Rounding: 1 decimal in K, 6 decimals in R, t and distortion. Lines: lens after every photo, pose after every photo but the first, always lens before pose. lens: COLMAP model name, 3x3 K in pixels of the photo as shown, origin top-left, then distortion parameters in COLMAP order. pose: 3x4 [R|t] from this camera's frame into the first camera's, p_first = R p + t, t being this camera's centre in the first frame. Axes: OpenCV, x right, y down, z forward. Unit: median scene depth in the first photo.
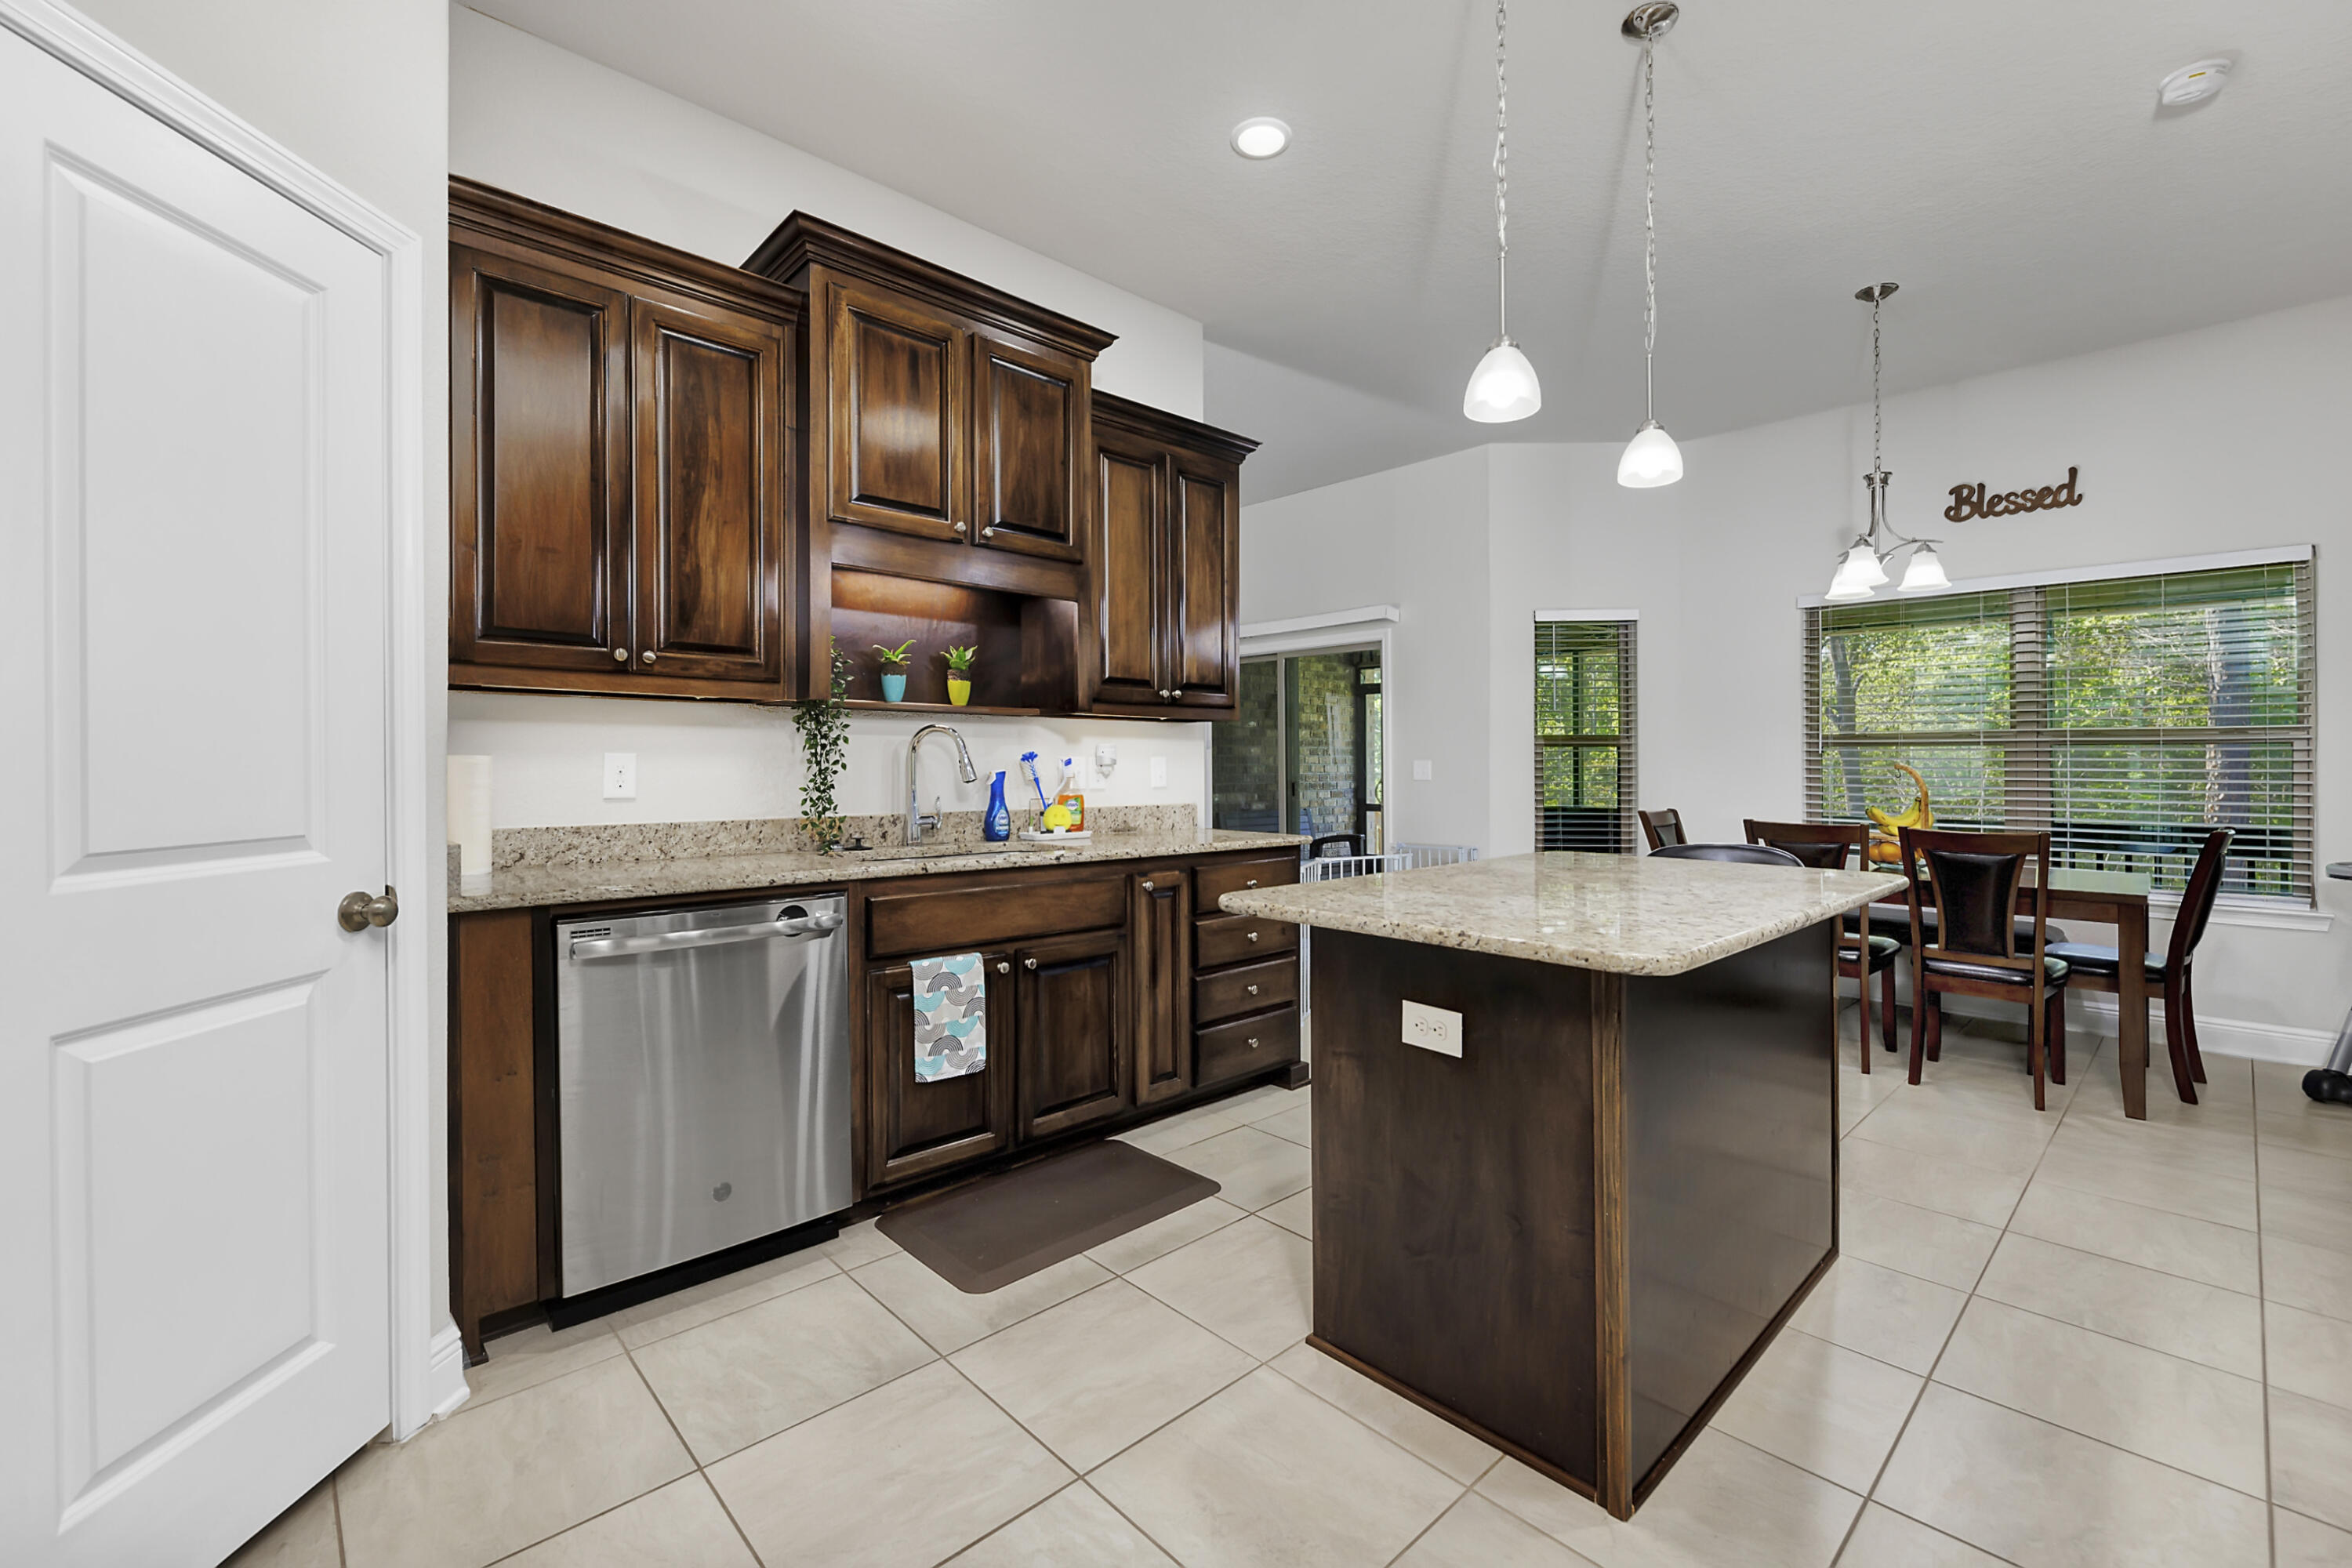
lens RADIAL K [[981.2, 0, 1170.2], [0, 981.2, 745.4], [0, 0, 1]] dist [0.028515, -0.018823]
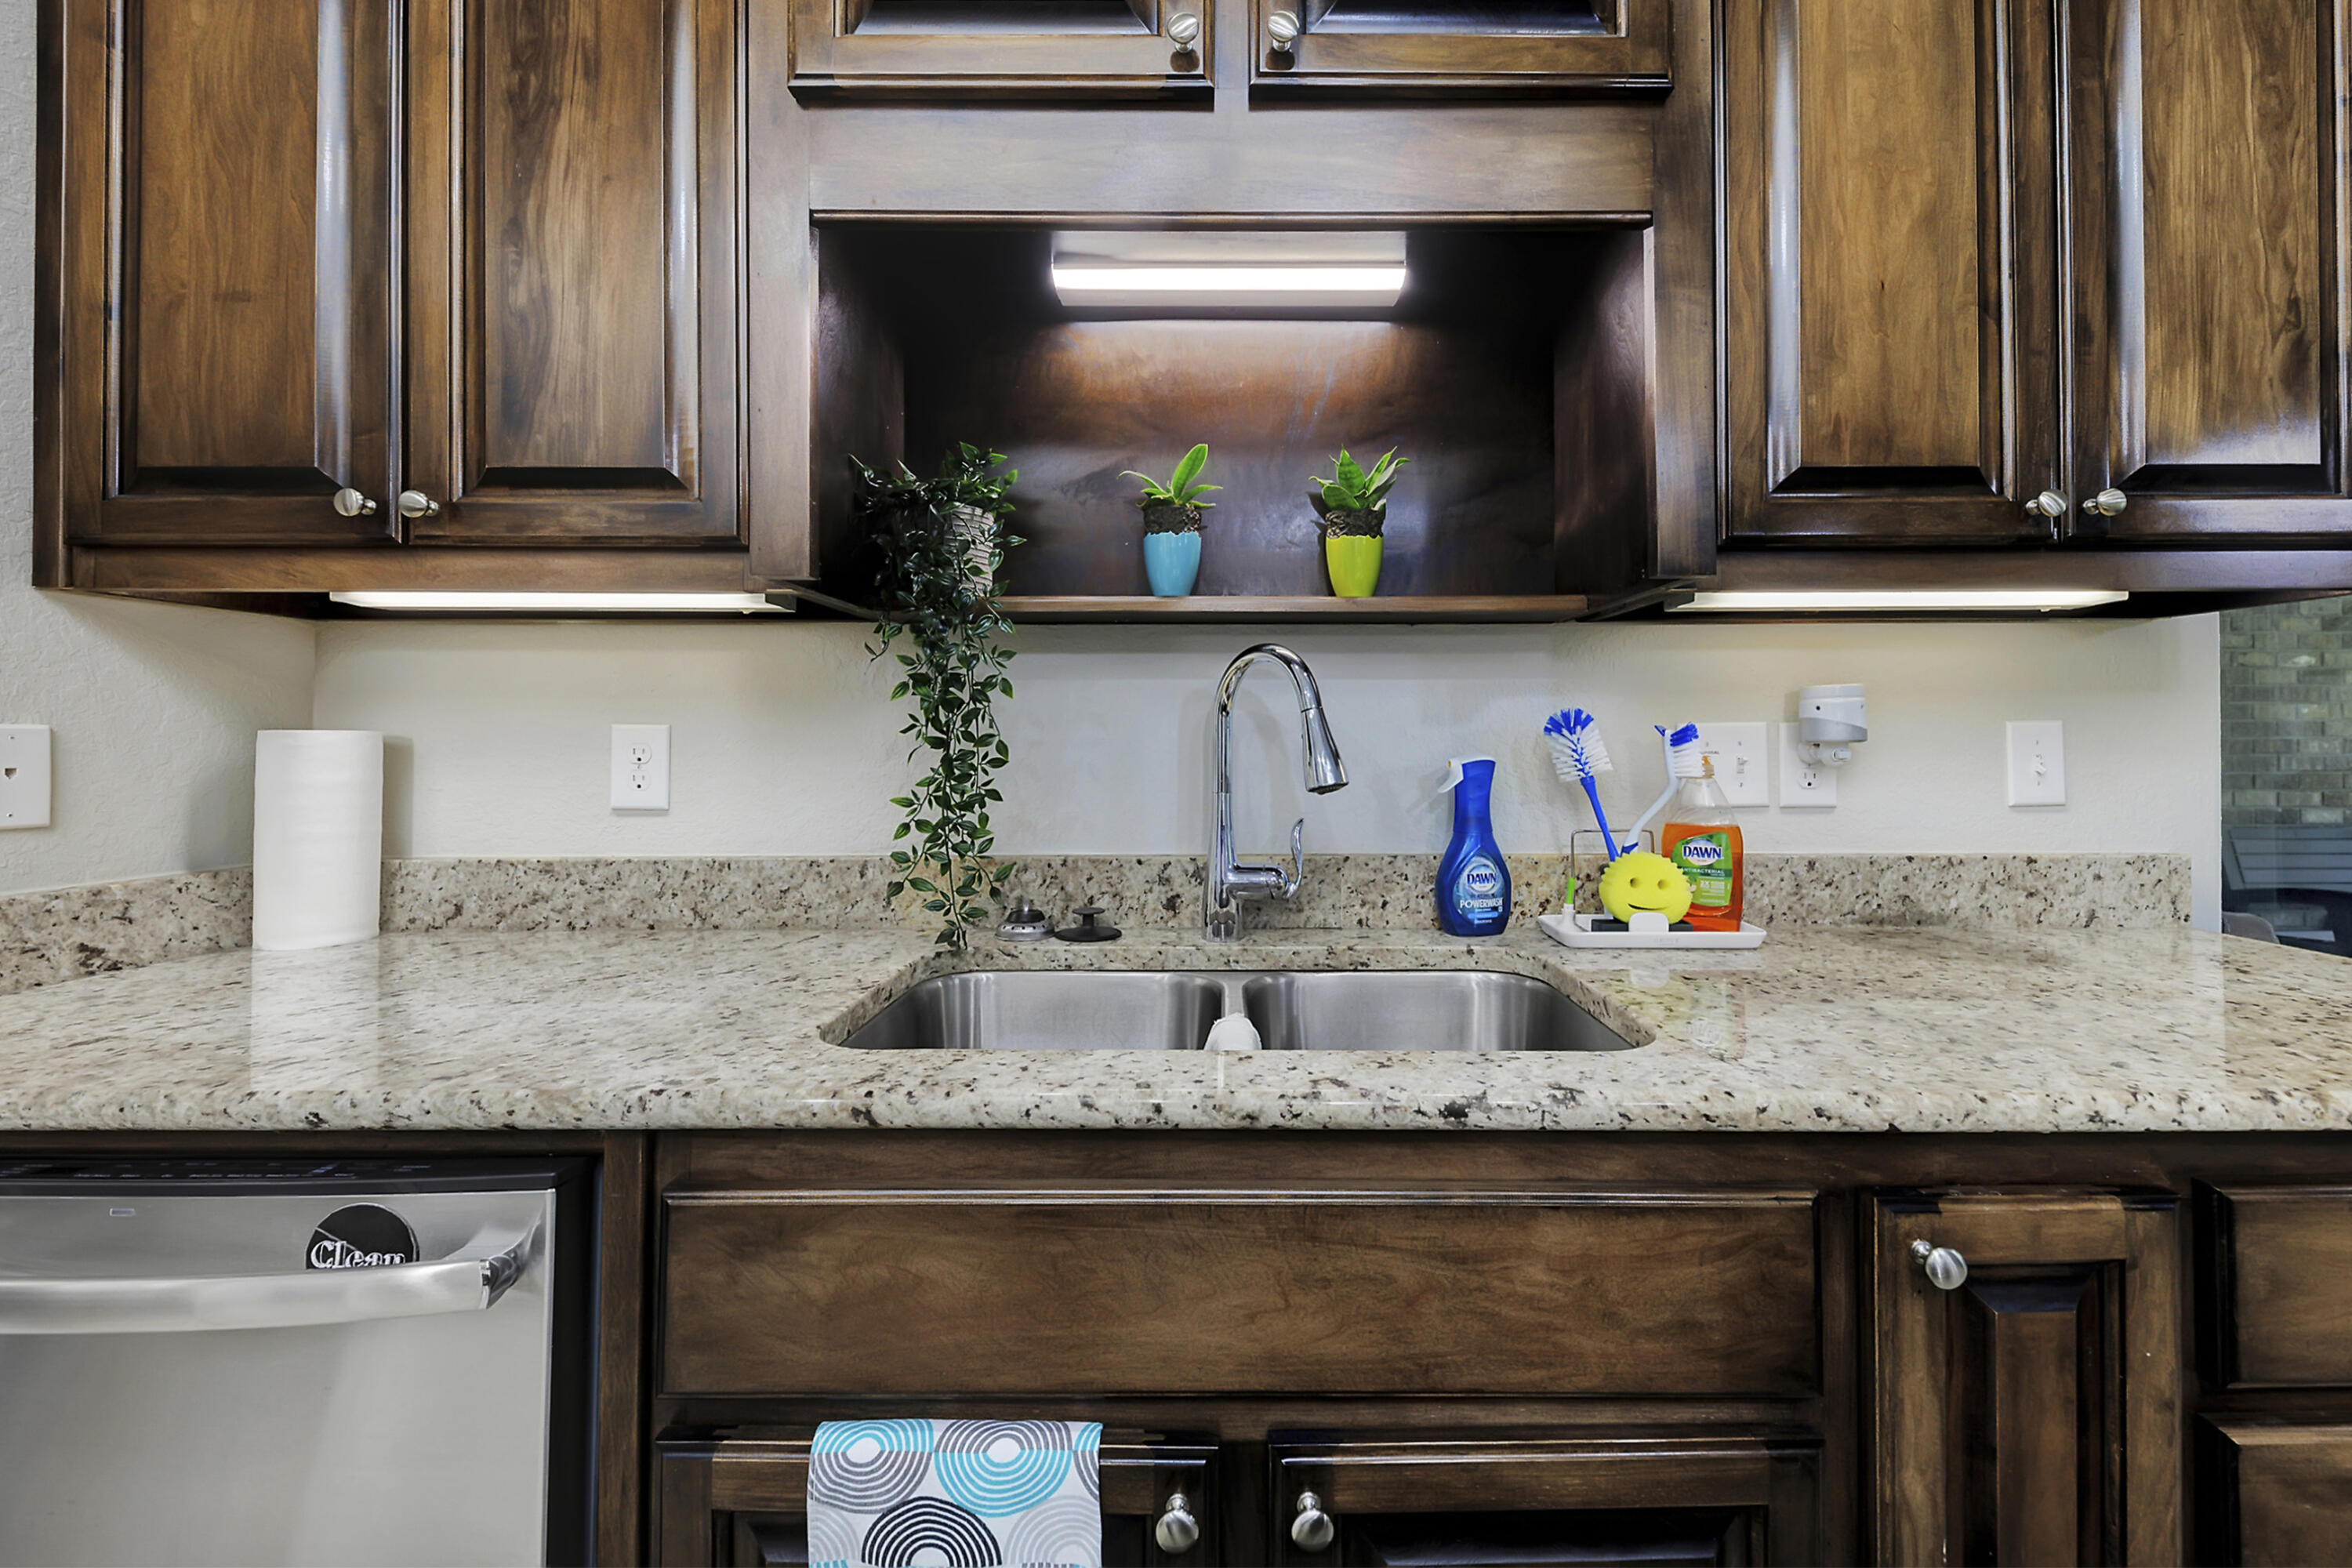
lens RADIAL K [[948.9, 0, 1153.1], [0, 948.9, 740.6], [0, 0, 1]] dist [0.012302, -0.005537]
pose [[0.713689, -0.002804, -0.700458, 0.003989], [0.017521, 0.999751, 0.013850, 0.012002], [0.700244, -0.022157, 0.713560, 0.692007]]
